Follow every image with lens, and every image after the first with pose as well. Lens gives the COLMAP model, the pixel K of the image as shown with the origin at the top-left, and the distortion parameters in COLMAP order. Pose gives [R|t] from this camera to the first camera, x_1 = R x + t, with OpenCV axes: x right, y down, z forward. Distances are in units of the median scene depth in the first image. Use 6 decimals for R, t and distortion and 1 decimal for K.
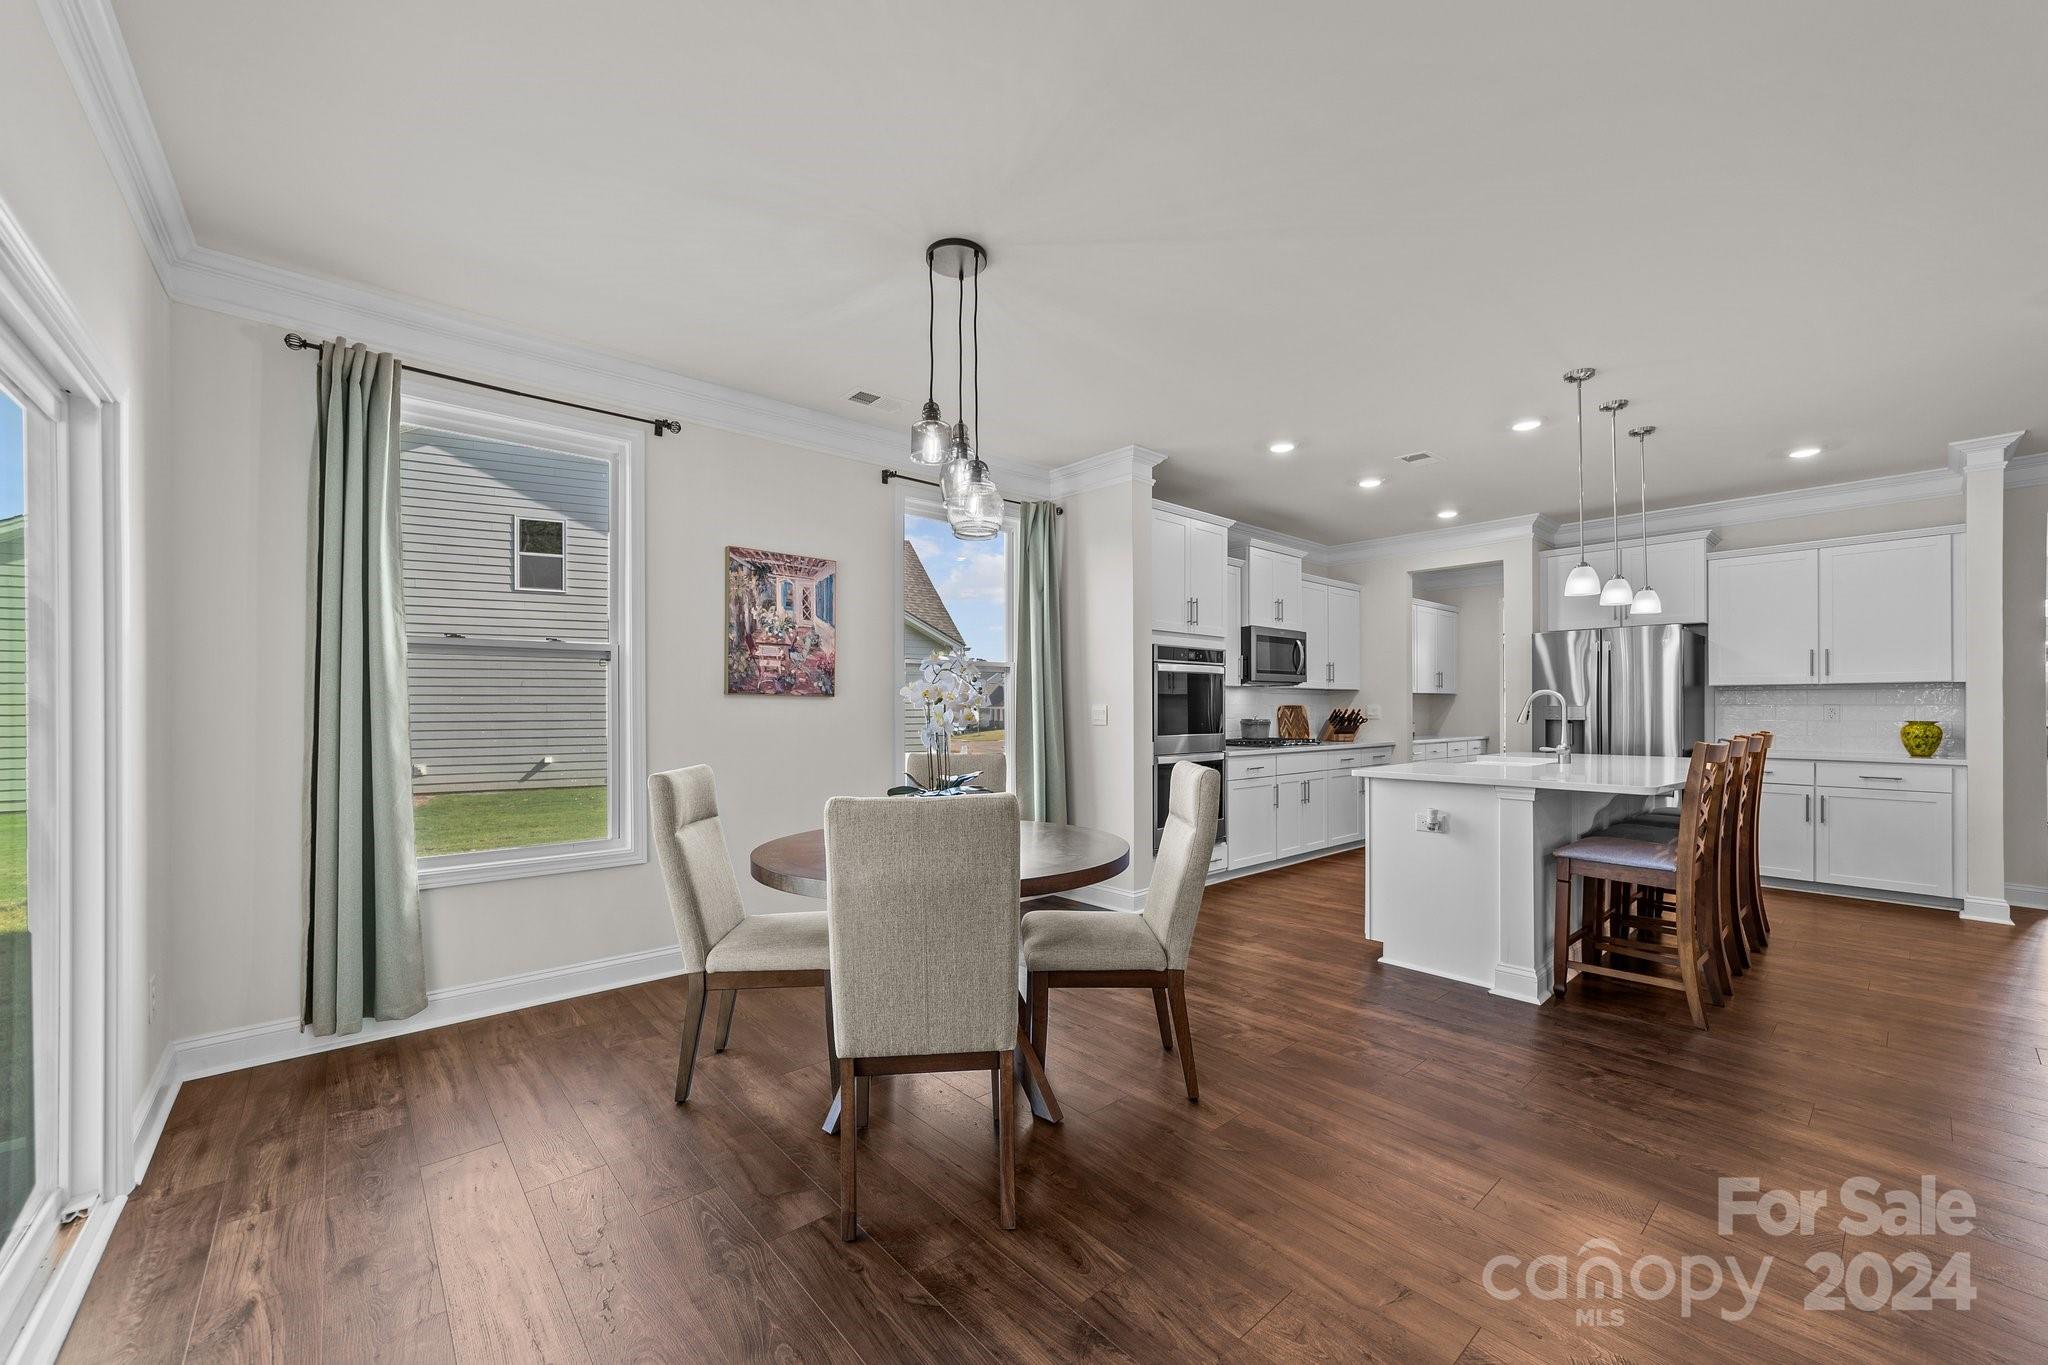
lens RADIAL K [[783.7, 0, 1030.2], [0, 783.7, 709.7], [0, 0, 1]] dist [-0.001324, 0.000791]
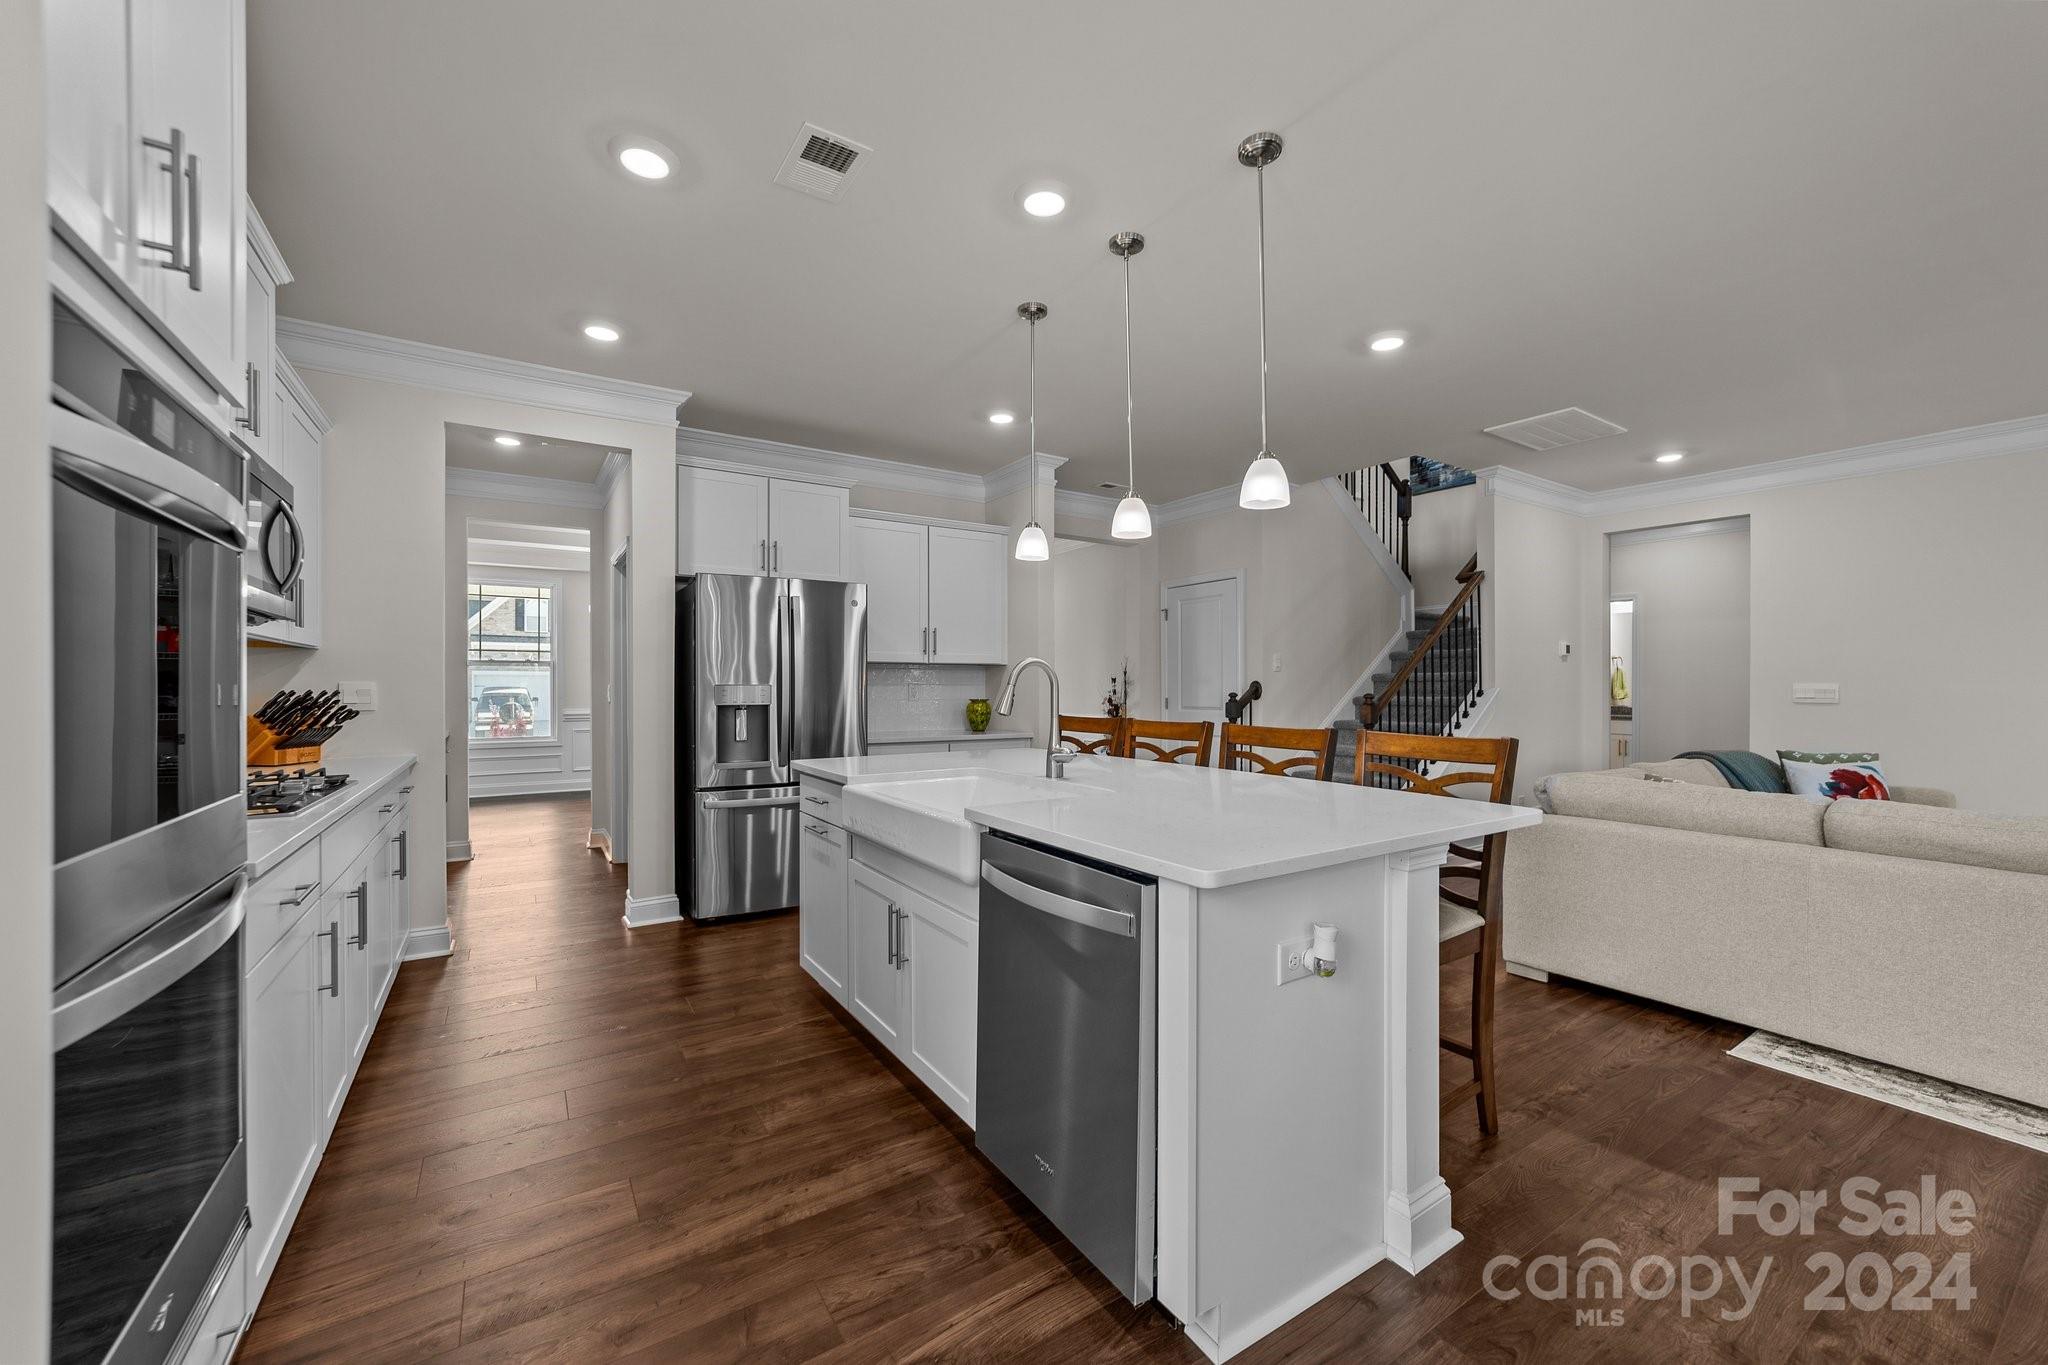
lens RADIAL K [[783.7, 0, 1026.0], [0, 783.7, 689.2], [0, 0, 1]] dist [-0.001324, 0.000791]
pose [[0.135222, -0.002314, 0.990813, 0.044860], [-0.000227, 0.999997, 0.002367, -0.002600], [-0.990815, -0.000545, 0.135221, 0.786354]]
